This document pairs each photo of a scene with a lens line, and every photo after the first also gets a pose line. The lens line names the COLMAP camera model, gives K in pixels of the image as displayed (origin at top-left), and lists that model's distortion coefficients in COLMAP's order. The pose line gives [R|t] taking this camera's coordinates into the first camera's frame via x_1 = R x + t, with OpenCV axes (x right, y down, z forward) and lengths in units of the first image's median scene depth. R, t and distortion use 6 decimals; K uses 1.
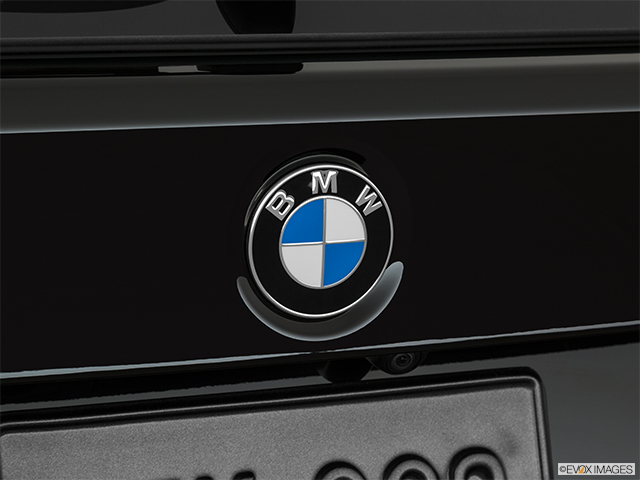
lens RADIAL K [[1864.6, 0, 319.4], [0, 1864.6, 240.4], [0, 0, 1]] dist [-0.123653, 0.000000]
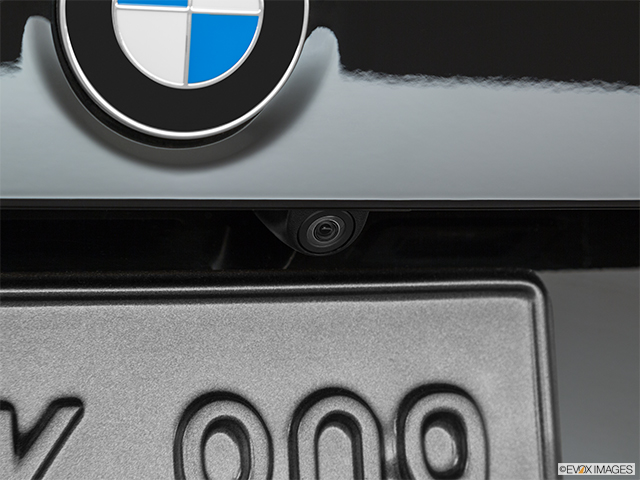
lens RADIAL K [[1700.3, 0, 321.5], [0, 1700.3, 239.0], [0, 0, 1]] dist [-0.029742, 0.000000]
pose [[0.999048, 0.037513, -0.022260, 0.053941], [-0.038317, 0.998585, -0.036870, 0.084416], [0.020845, 0.037688, 0.999072, 0.405635]]
